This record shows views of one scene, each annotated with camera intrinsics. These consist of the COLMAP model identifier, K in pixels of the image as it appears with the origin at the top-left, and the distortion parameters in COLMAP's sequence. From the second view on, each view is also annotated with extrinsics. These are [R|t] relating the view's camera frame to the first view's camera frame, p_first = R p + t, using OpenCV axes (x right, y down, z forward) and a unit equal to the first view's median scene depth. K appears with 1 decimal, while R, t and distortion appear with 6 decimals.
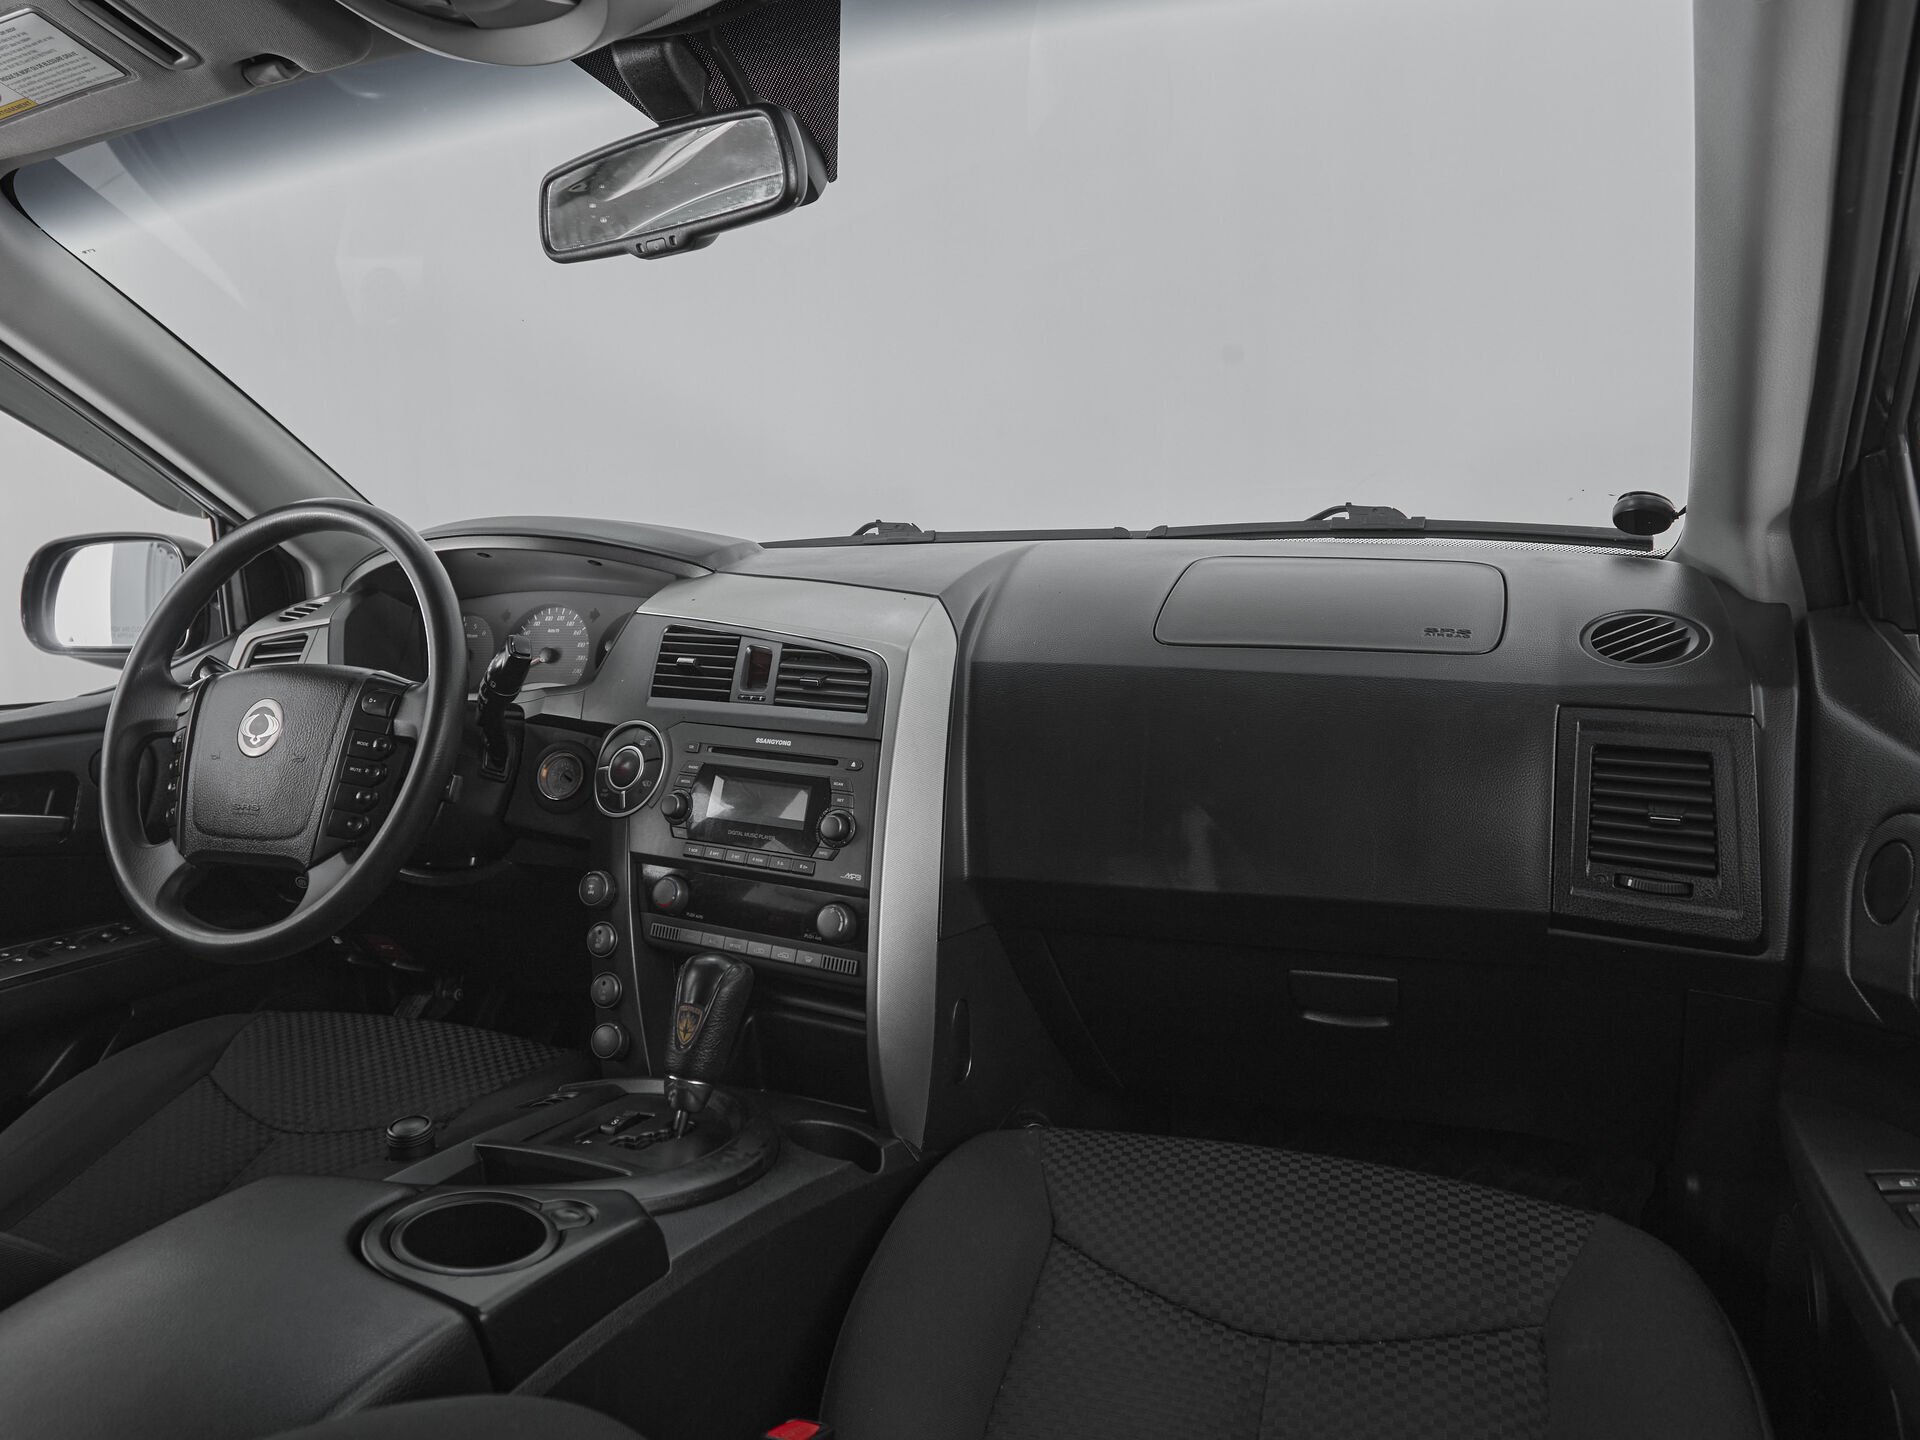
lens RADIAL K [[998.2, 0, 962.9], [0, 998.2, 709.3], [0, 0, 1]] dist [0.000543, 0.000128]
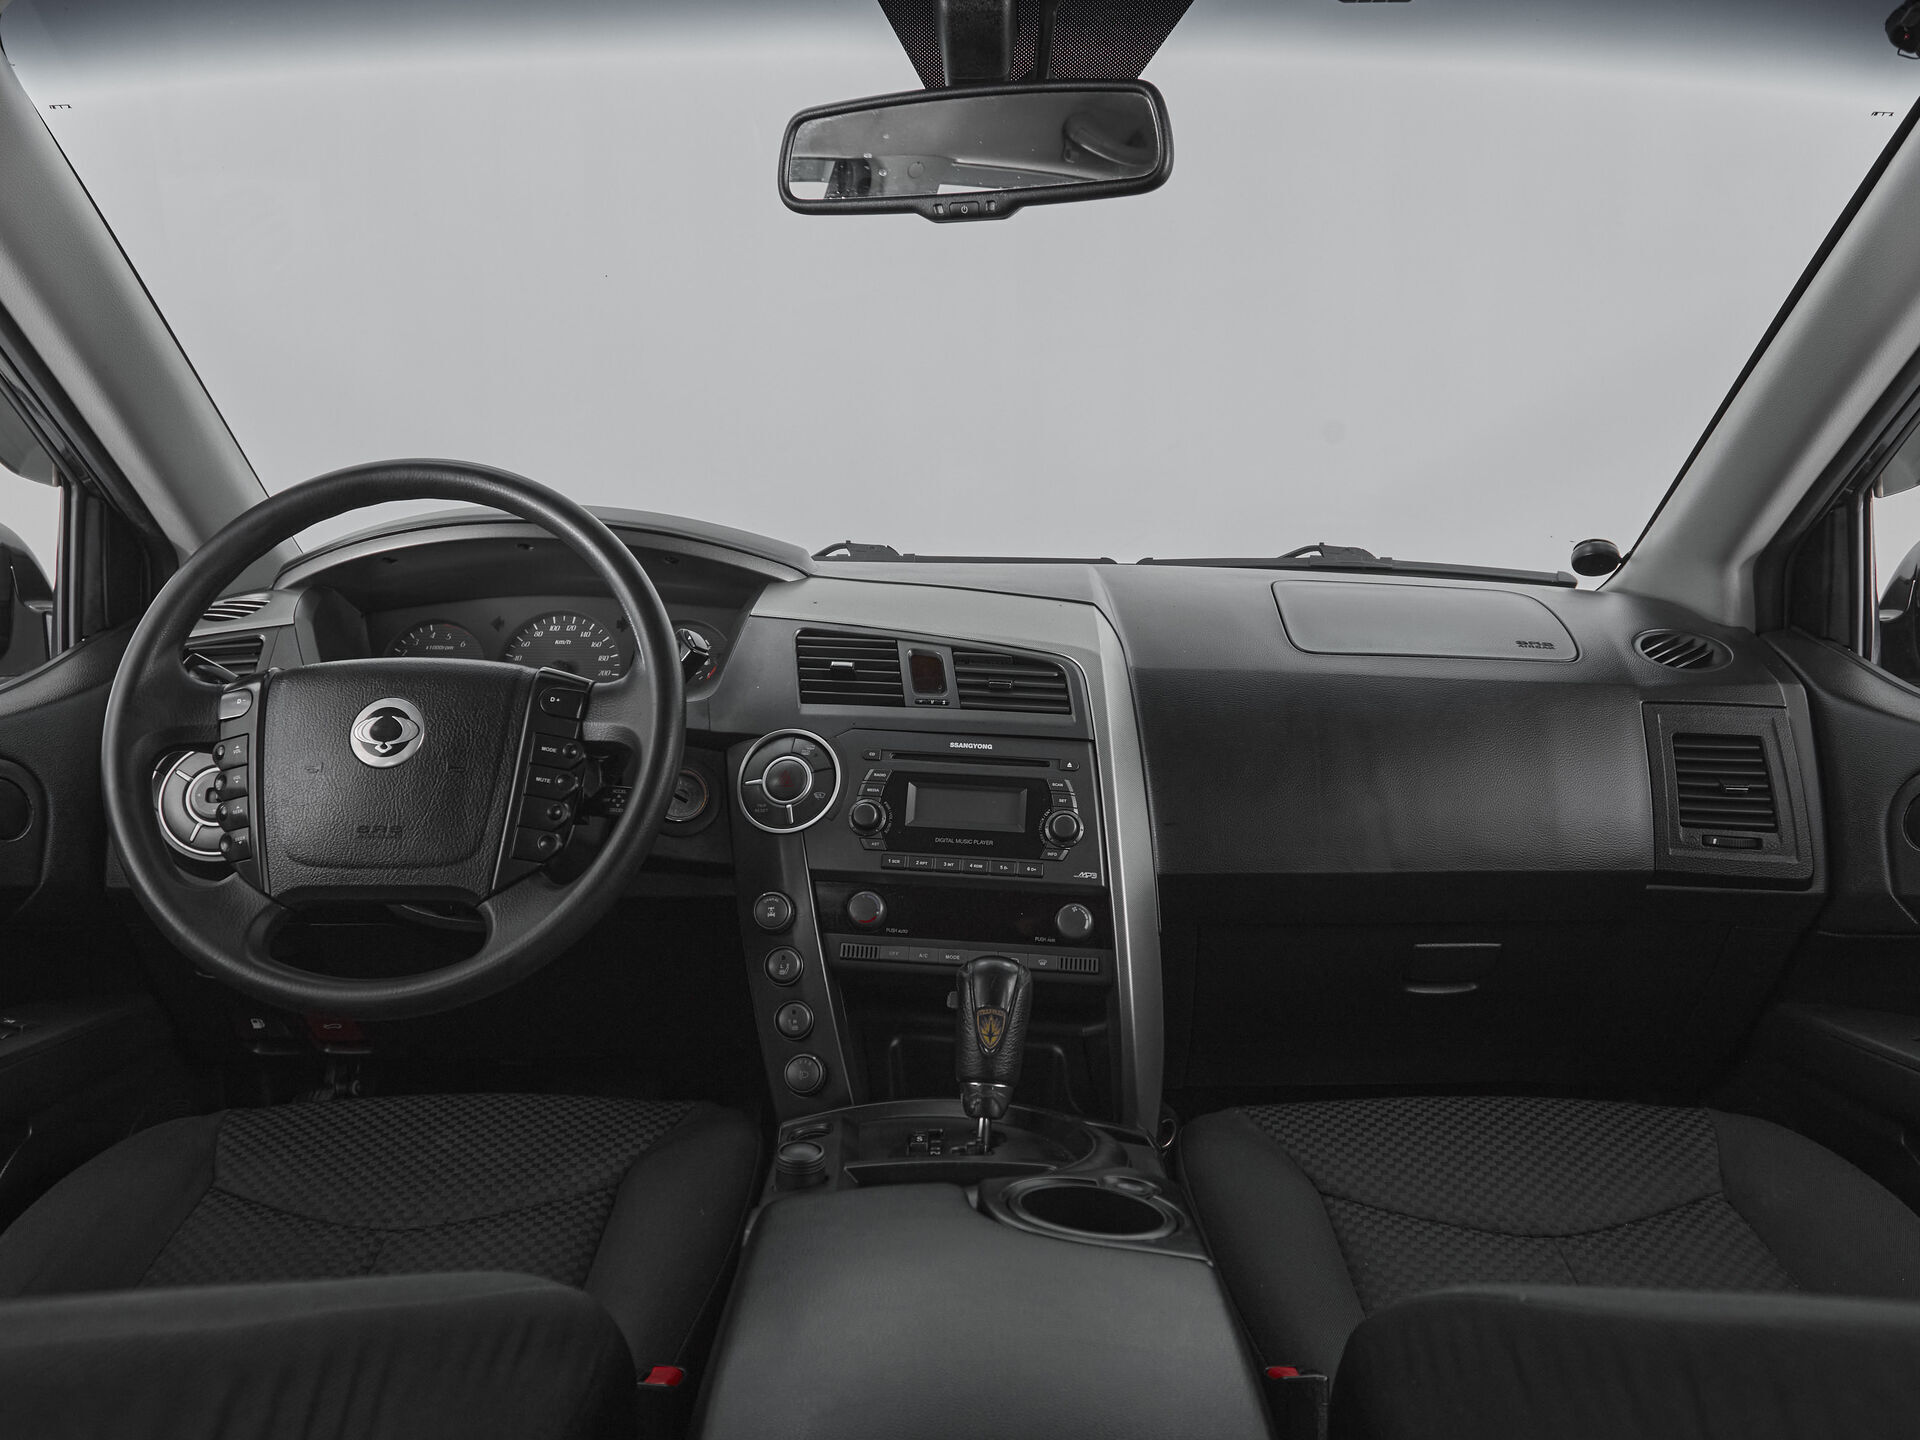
lens RADIAL K [[1041.1, 0, 938.8], [0, 1041.1, 780.2], [0, 0, 1]] dist [-0.001631, -0.000034]
pose [[0.951124, -0.018275, 0.308269, -0.520917], [0.018103, 0.999830, 0.003417, 0.060617], [-0.308279, 0.002330, 0.951293, 0.052112]]
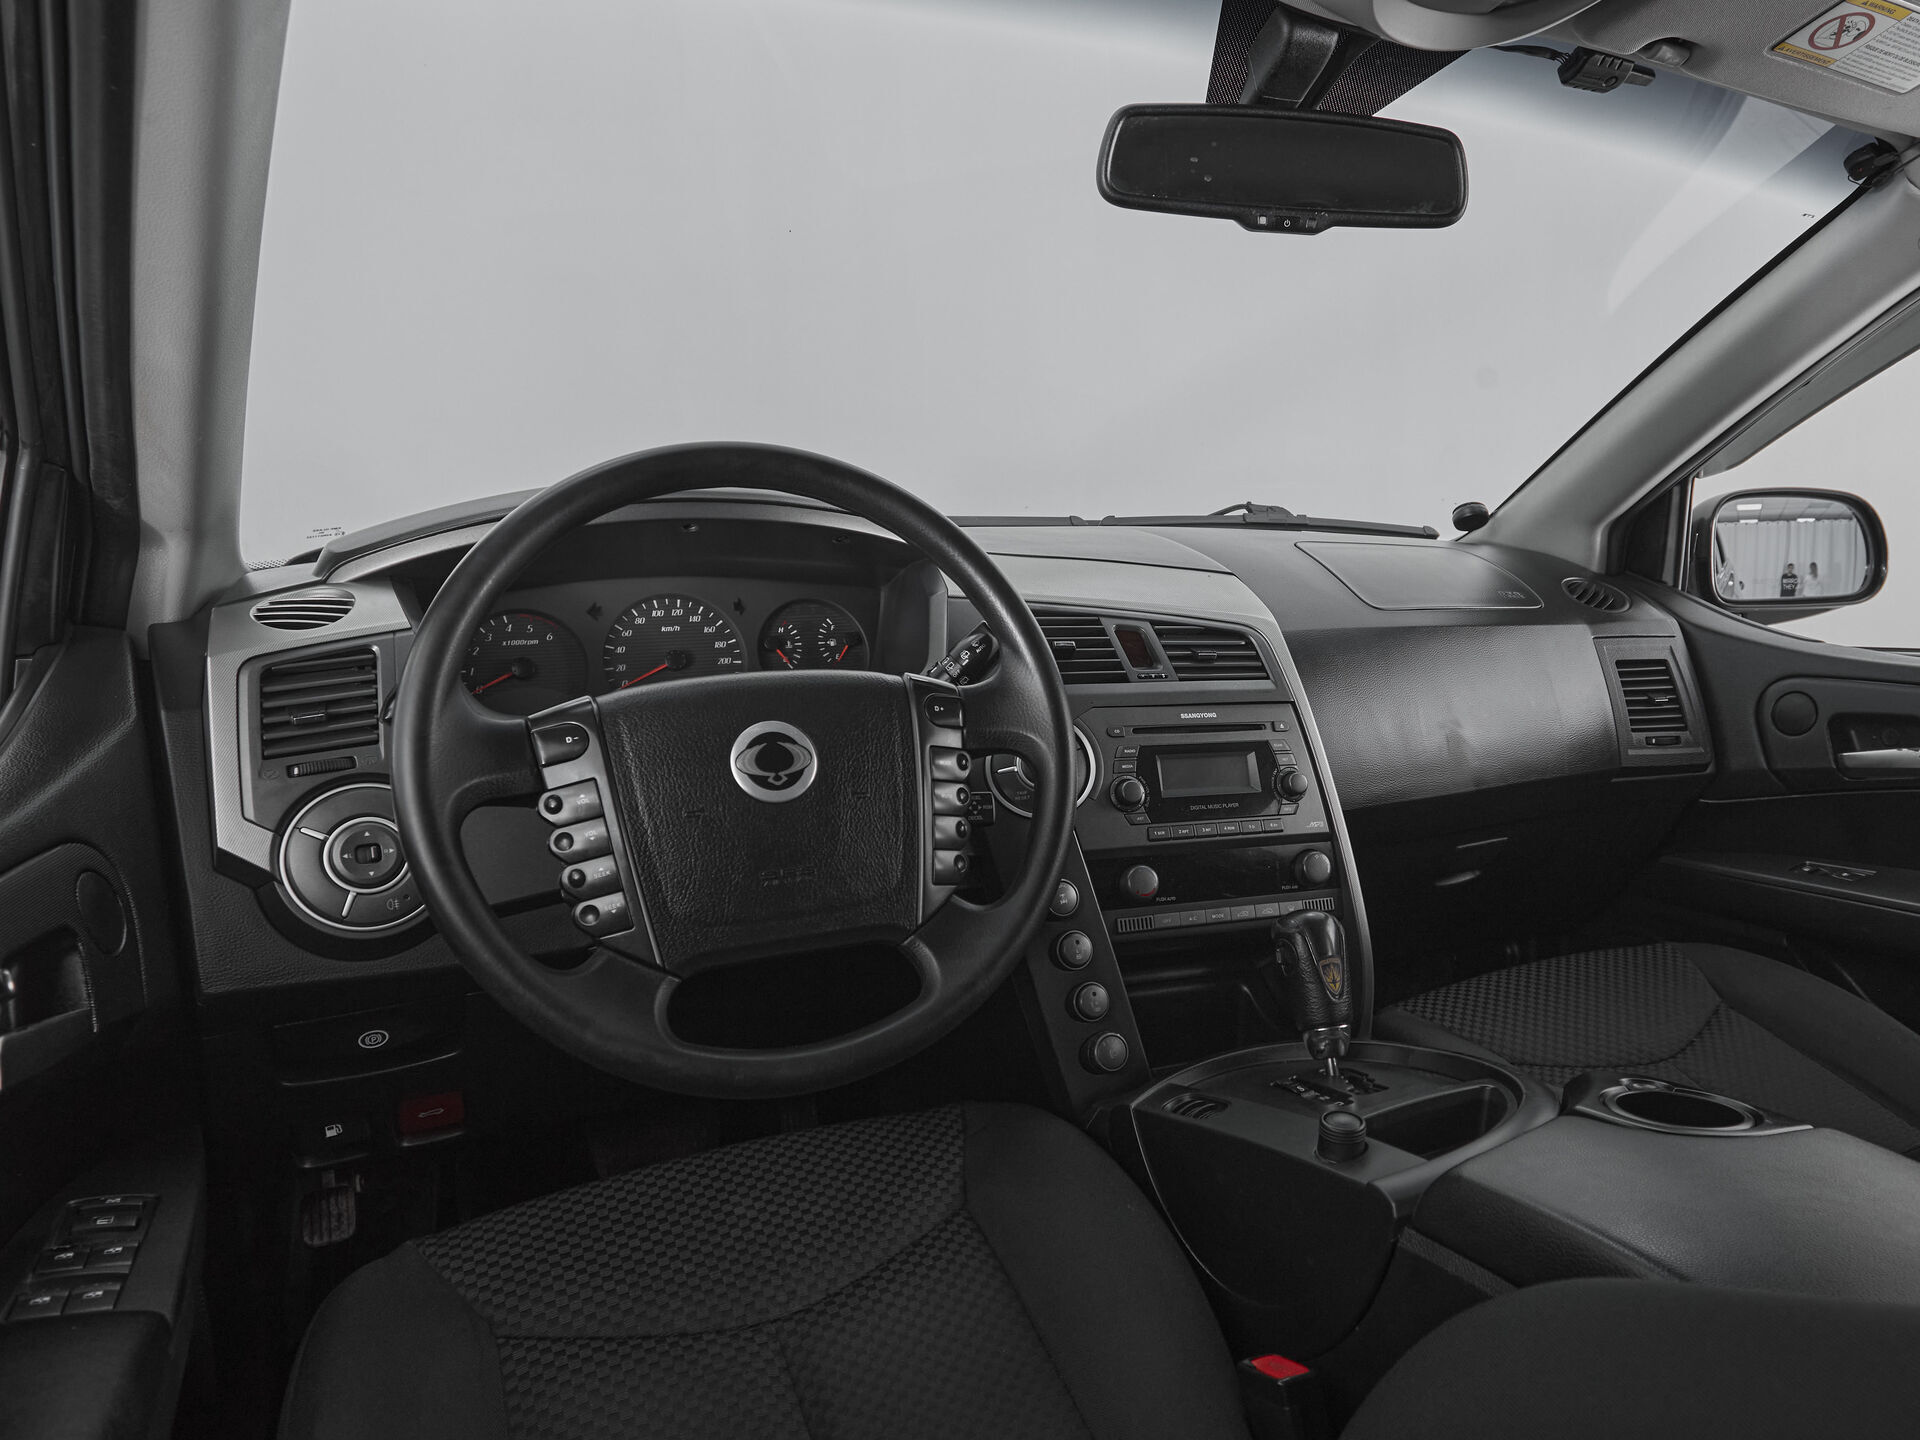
lens RADIAL K [[1034.1, 0, 960.0], [0, 1034.1, 720.0], [0, 0, 1]] dist [-0.001615, -0.000108]
pose [[0.764308, -0.095665, 0.637716, -1.034105], [0.092155, 0.994988, 0.038811, -0.025929], [-0.638233, 0.029106, 0.769293, 0.335644]]
